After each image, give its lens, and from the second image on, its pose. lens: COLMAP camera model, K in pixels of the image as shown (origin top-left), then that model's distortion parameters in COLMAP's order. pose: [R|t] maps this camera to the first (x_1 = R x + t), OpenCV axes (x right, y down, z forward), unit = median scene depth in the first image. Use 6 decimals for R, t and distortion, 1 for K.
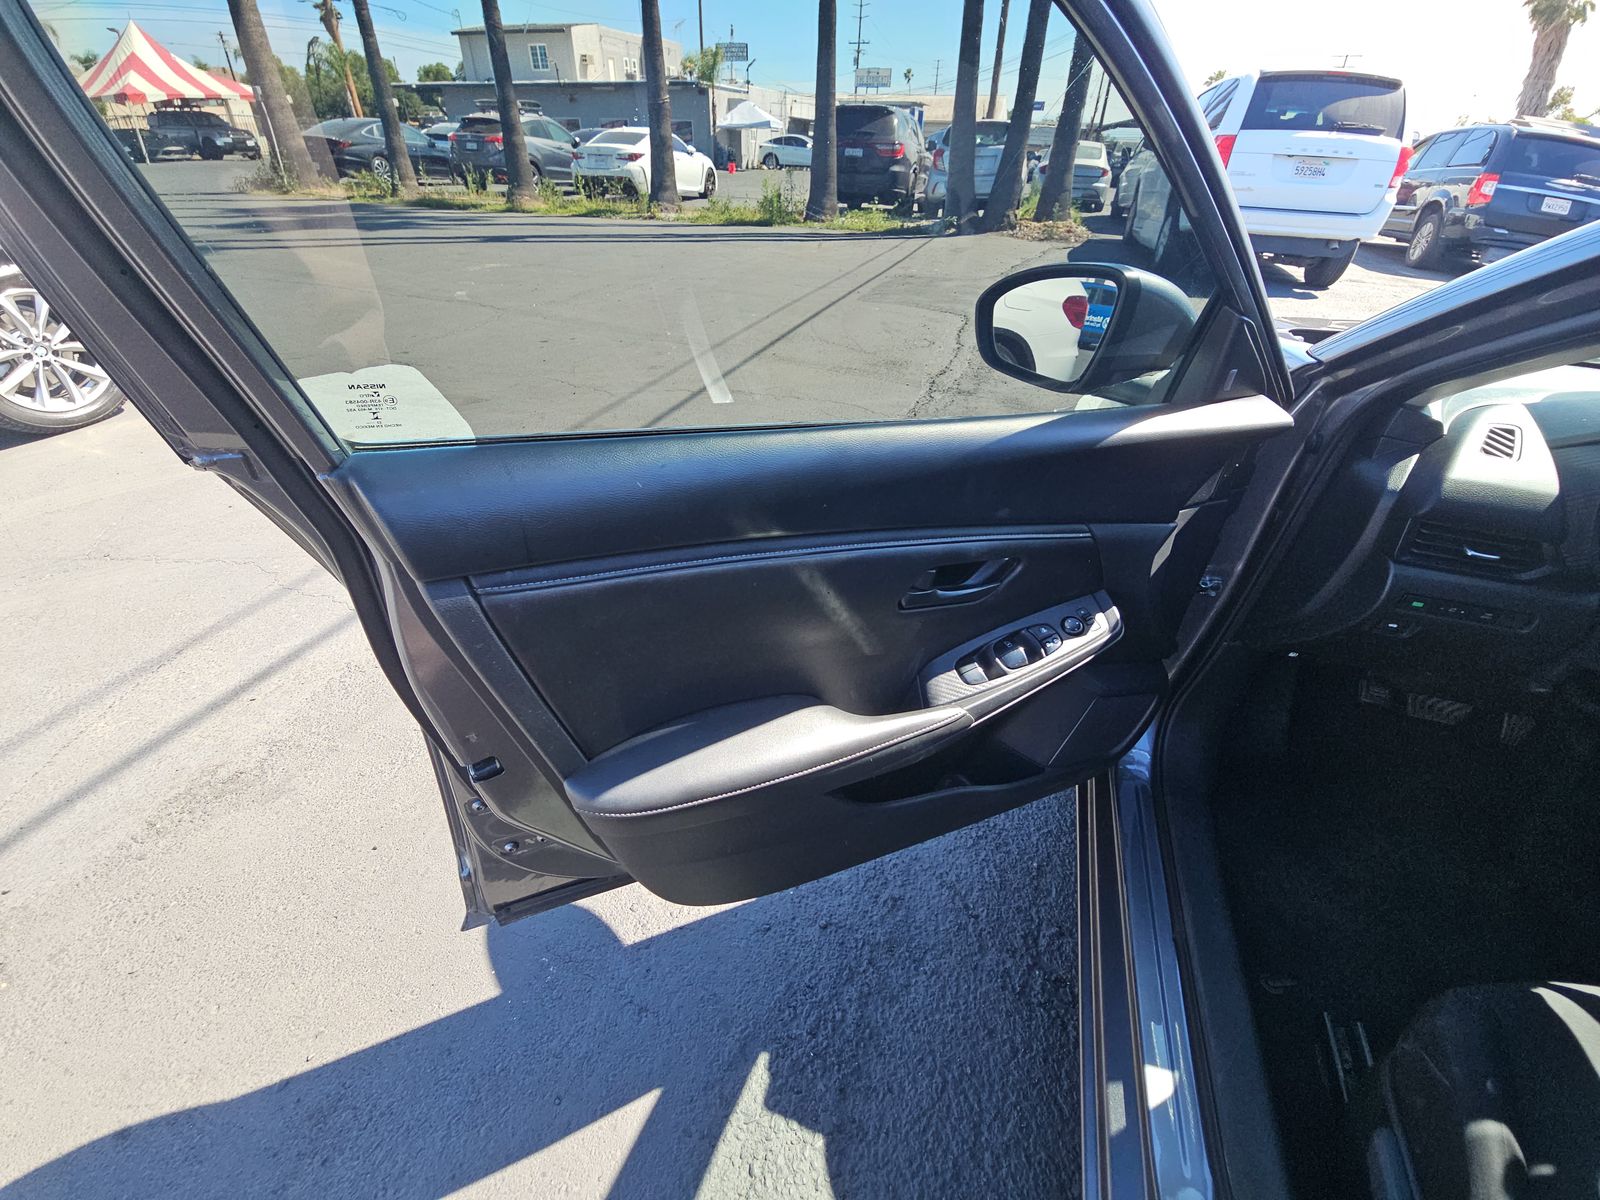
lens RADIAL K [[640.3, 0, 800.0], [0, 640.3, 600.0], [0, 0, 1]] dist [-0.007157, 0.000006]
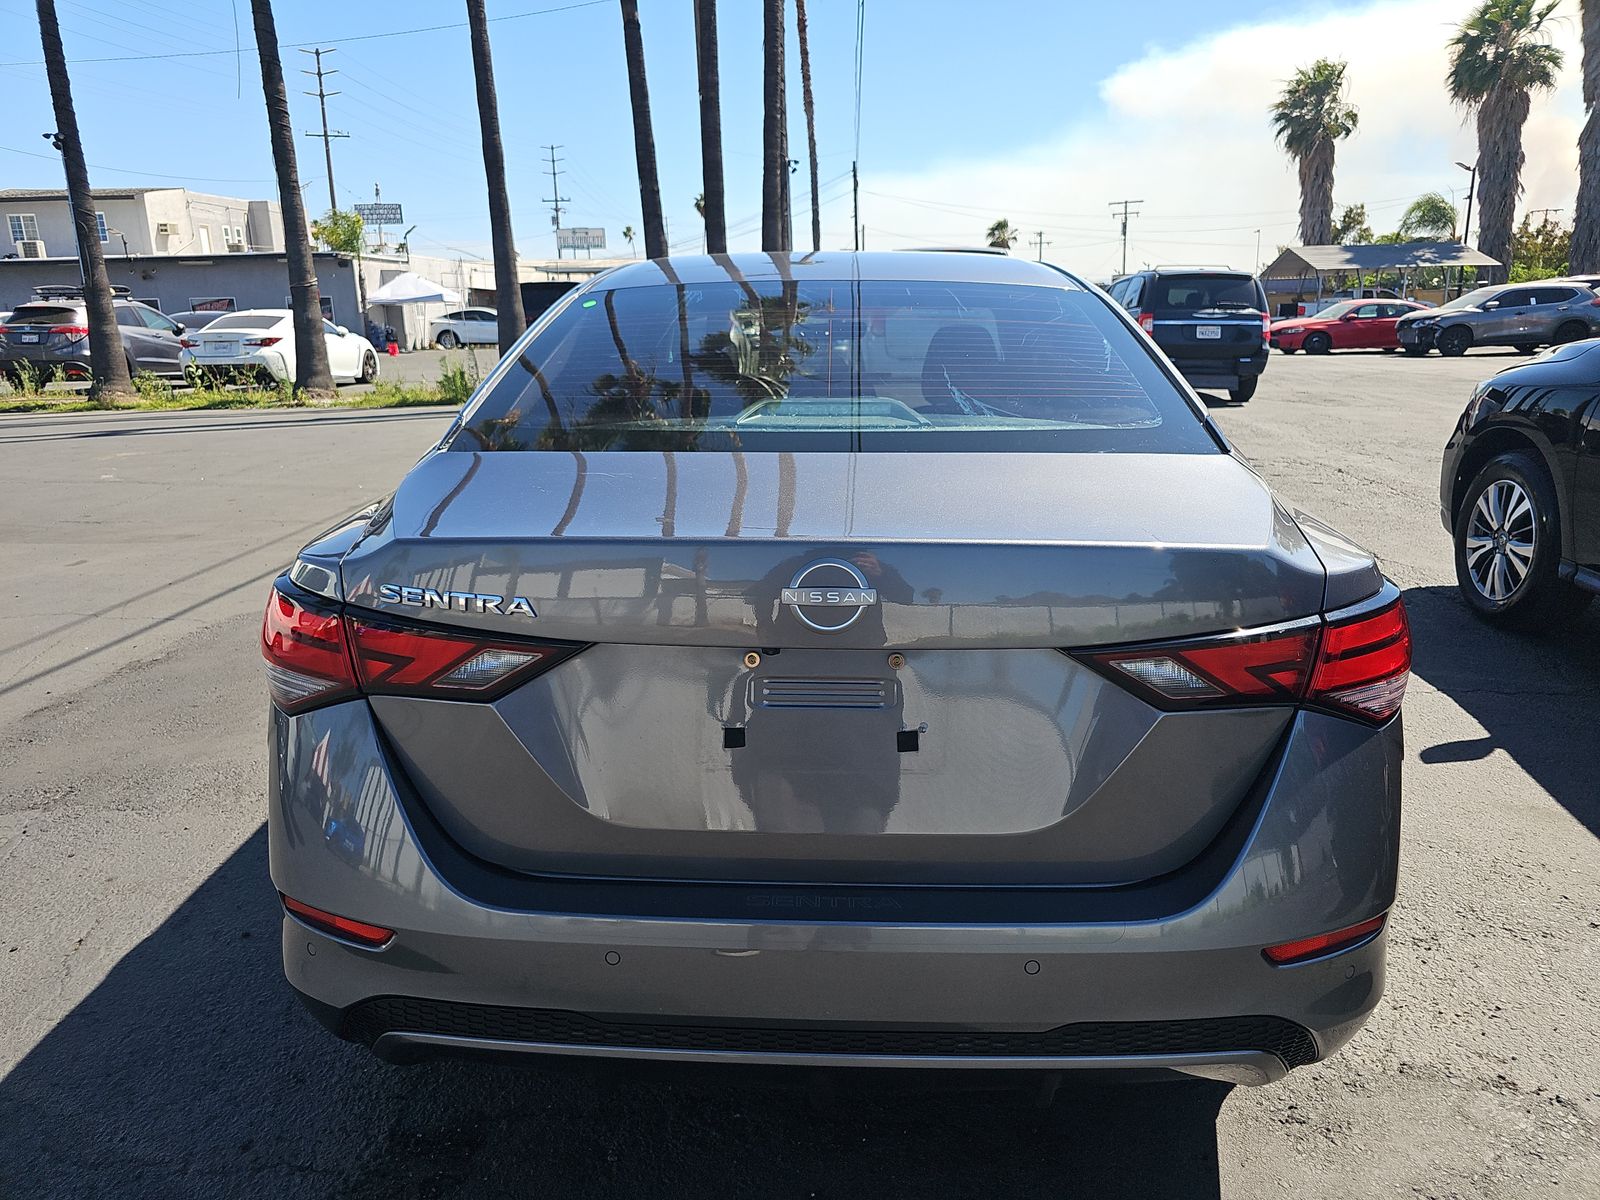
lens RADIAL K [[1051.9, 0, 800.0], [0, 1051.9, 600.0], [0, 0, 1]] dist [0.002677, -0.004560]
pose [[0.960908, -0.107883, 0.254986, 0.006313], [0.189215, 0.928218, -0.320327, 0.129440], [-0.202125, 0.356052, 0.912345, -0.187246]]
